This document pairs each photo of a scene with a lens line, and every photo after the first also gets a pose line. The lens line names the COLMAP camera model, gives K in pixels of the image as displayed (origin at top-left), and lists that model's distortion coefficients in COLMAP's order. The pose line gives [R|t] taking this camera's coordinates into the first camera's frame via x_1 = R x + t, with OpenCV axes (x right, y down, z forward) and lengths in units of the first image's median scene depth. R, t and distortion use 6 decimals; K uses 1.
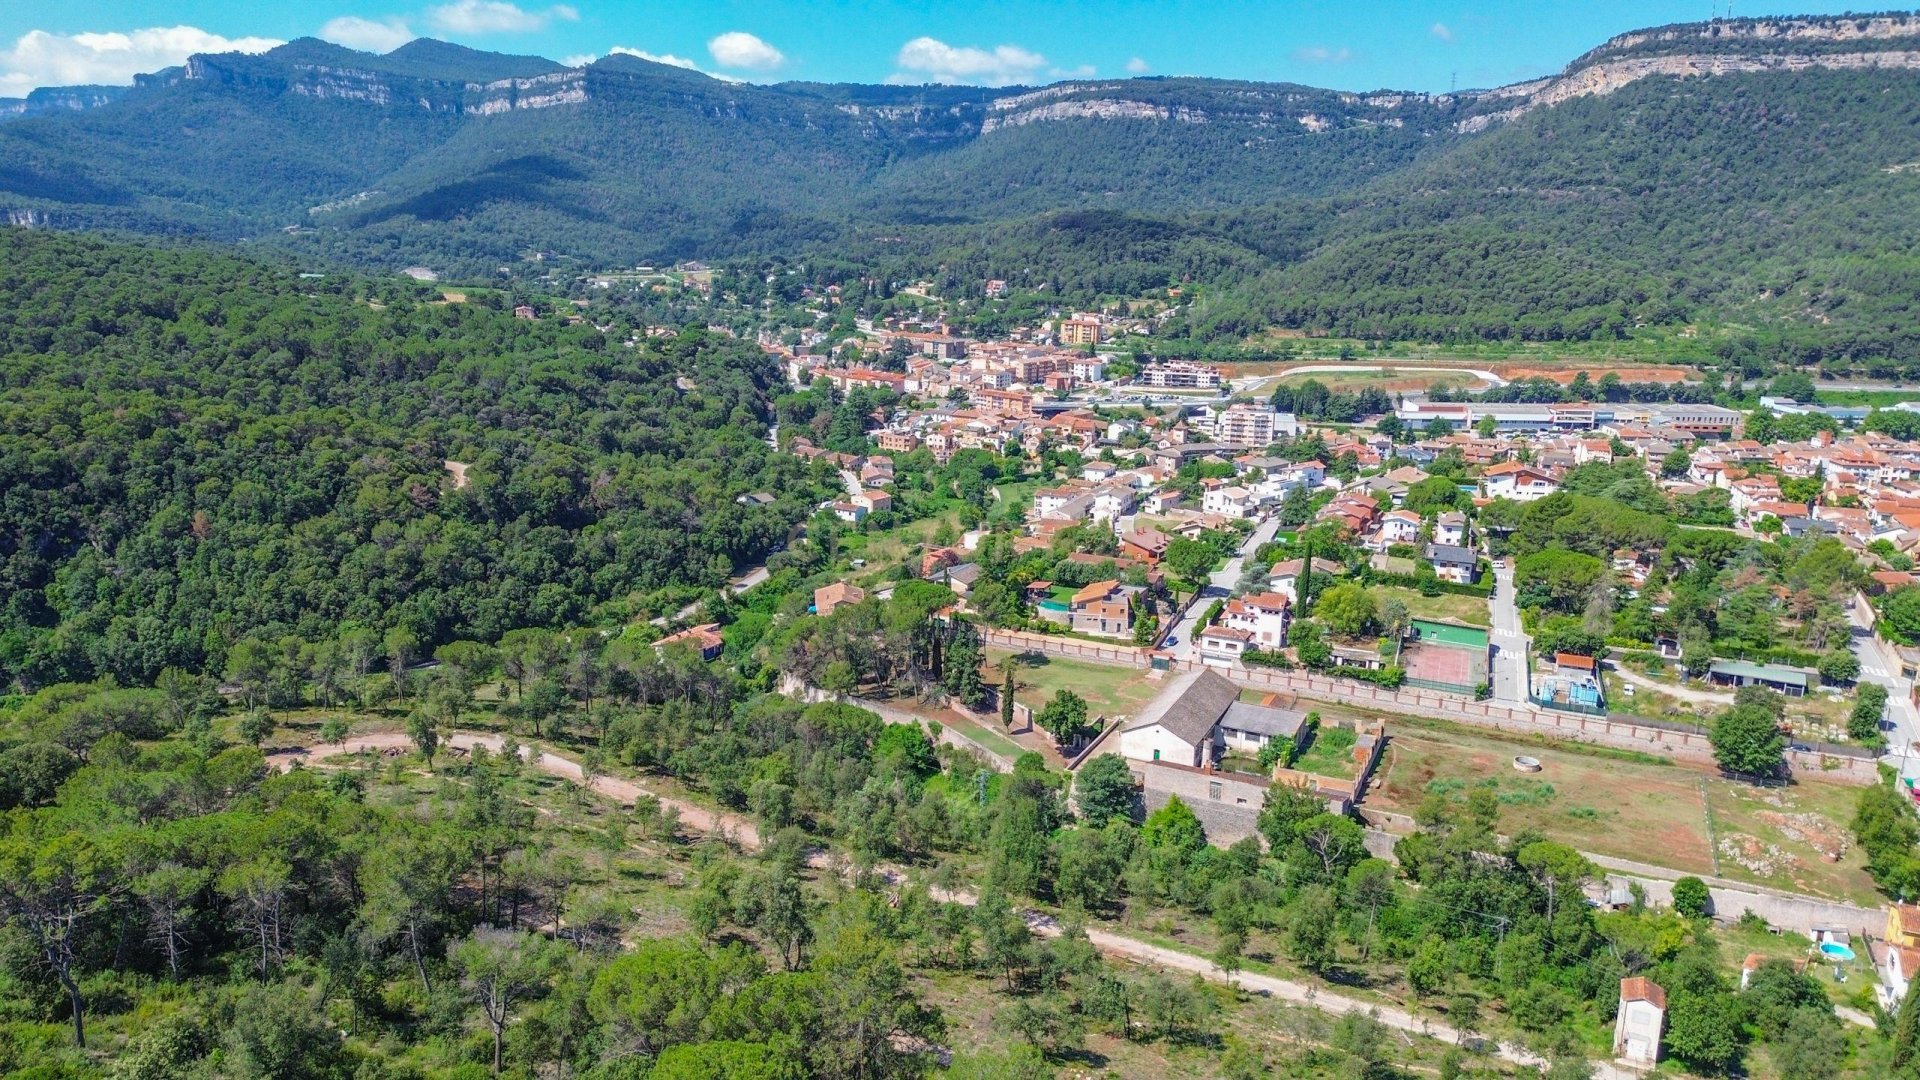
lens RADIAL K [[1352.2, 0, 951.1], [0, 1352.2, 544.7], [0, 0, 1]] dist [0.083469, -0.086727]
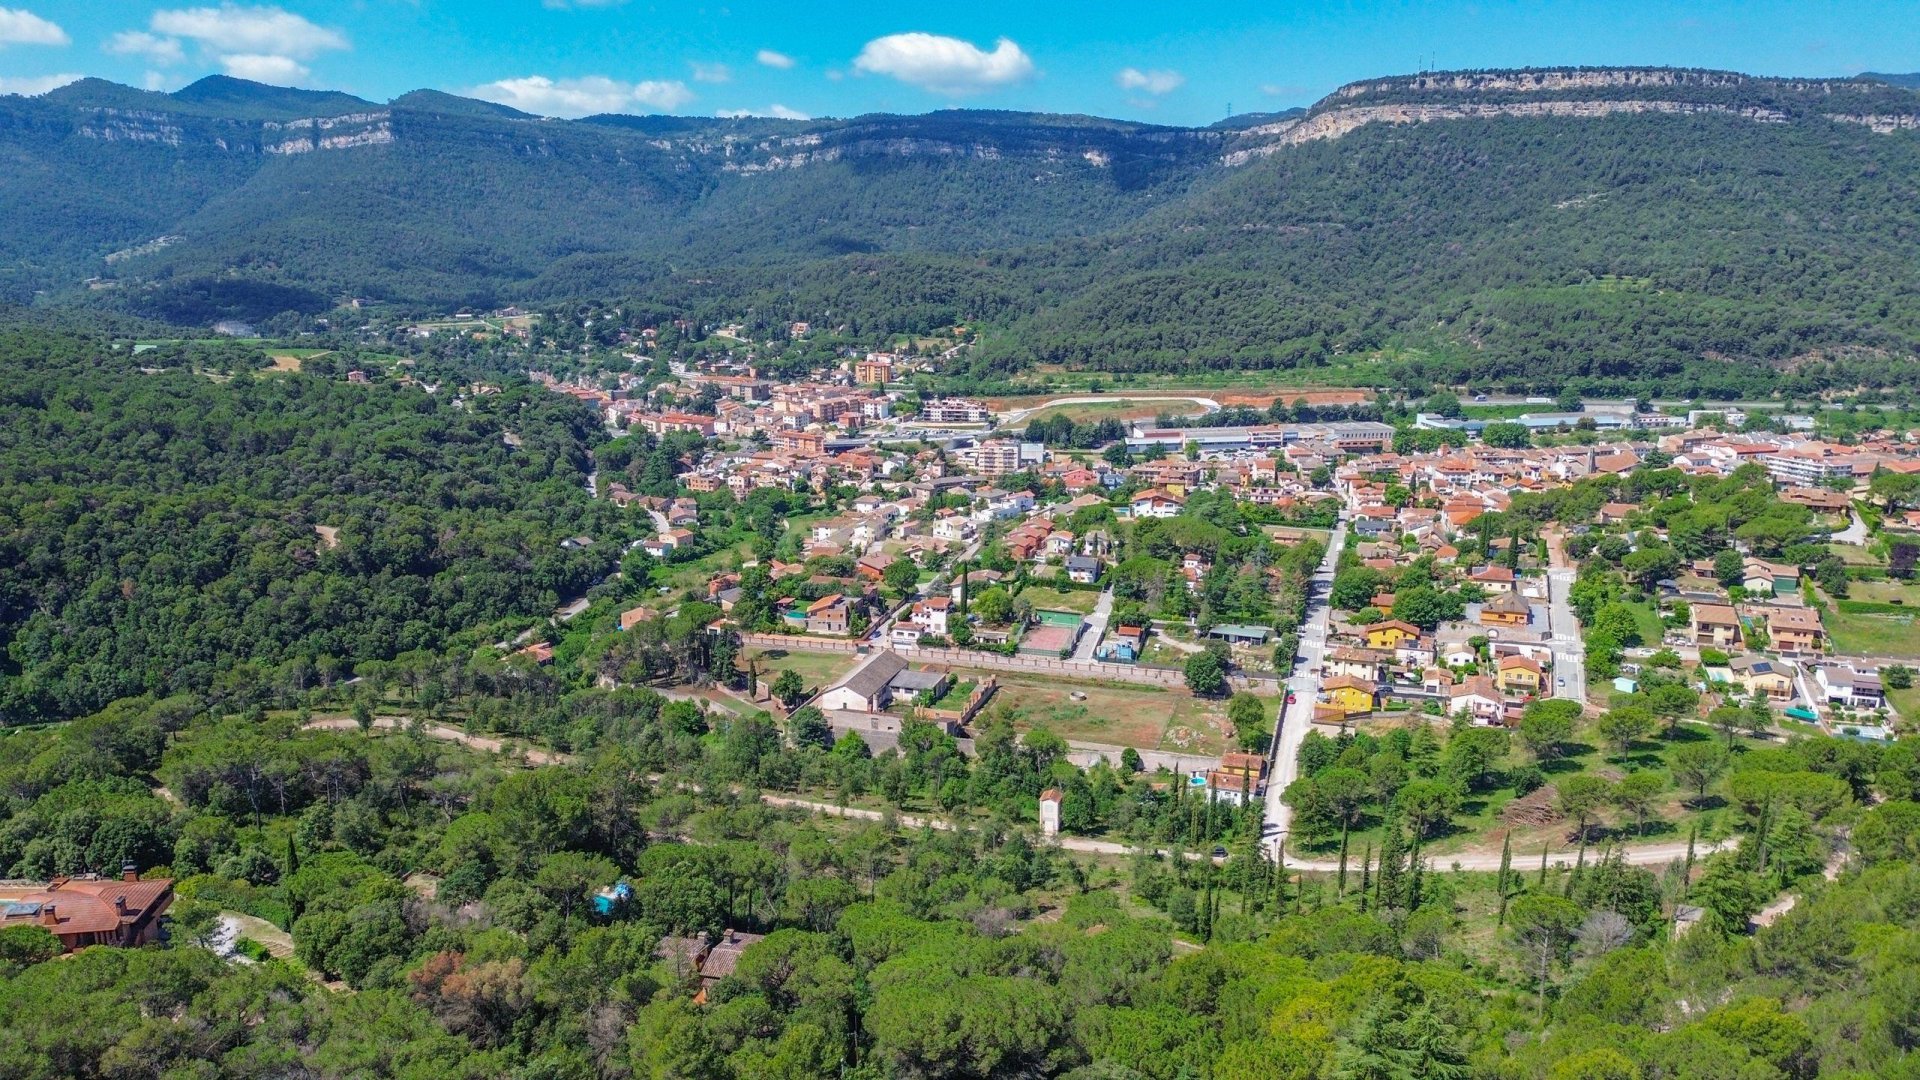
lens RADIAL K [[1352.2, 0, 953.4], [0, 1352.2, 544.2], [0, 0, 1]] dist [0.083469, -0.086727]
pose [[0.991814, -0.049723, 0.117612, 0.042043], [0.050871, 0.998682, -0.006776, -0.005649], [-0.117120, 0.012704, 0.993037, -0.228311]]
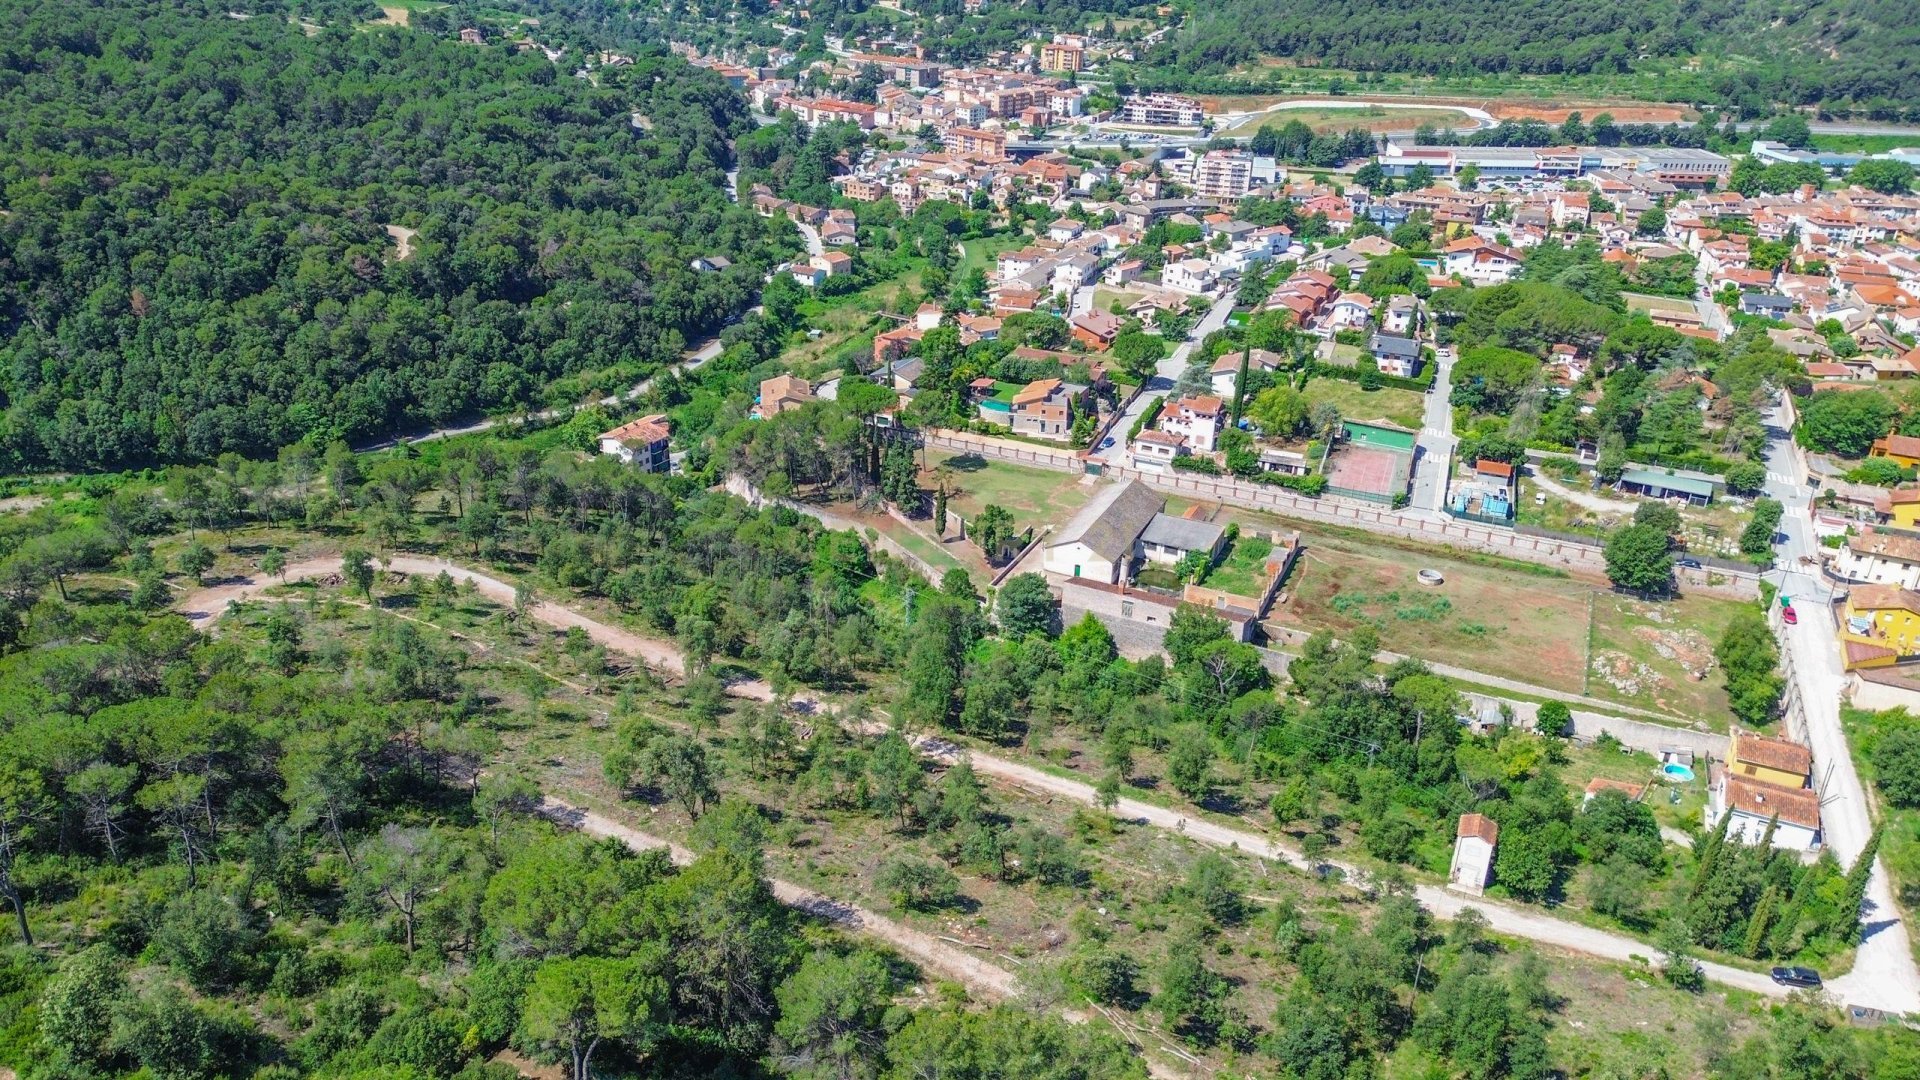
lens RADIAL K [[1352.2, 0, 950.5], [0, 1352.2, 543.1], [0, 0, 1]] dist [0.083469, -0.086727]
pose [[0.999930, 0.005186, 0.010663, 0.017426], [-0.007231, 0.979421, 0.201700, -0.030894], [-0.009398, -0.201763, 0.979389, -0.006732]]
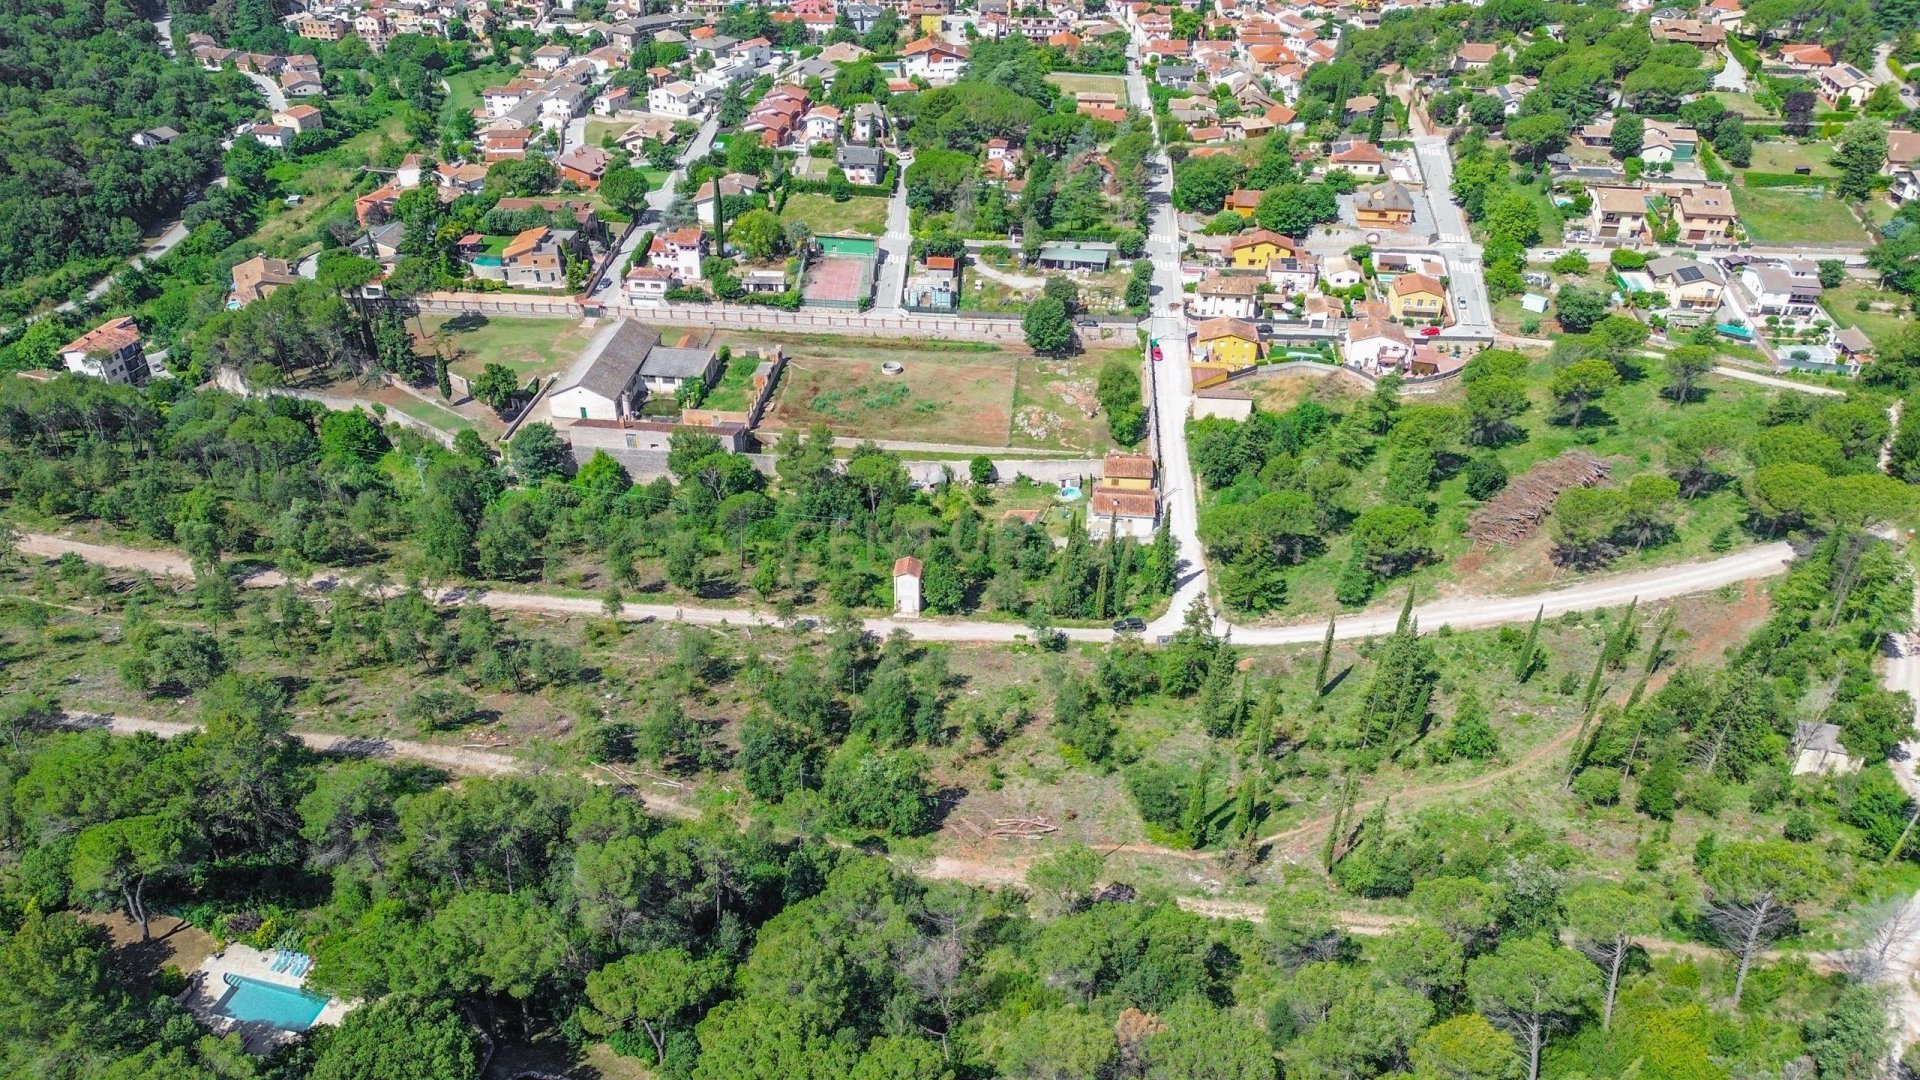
lens RADIAL K [[1352.2, 0, 952.0], [0, 1352.2, 542.7], [0, 0, 1]] dist [0.083469, -0.086727]
pose [[0.941837, -0.190731, 0.276702, 0.043537], [0.087194, 0.933838, 0.346906, -0.046312], [-0.324560, -0.302602, 0.896154, -0.065711]]
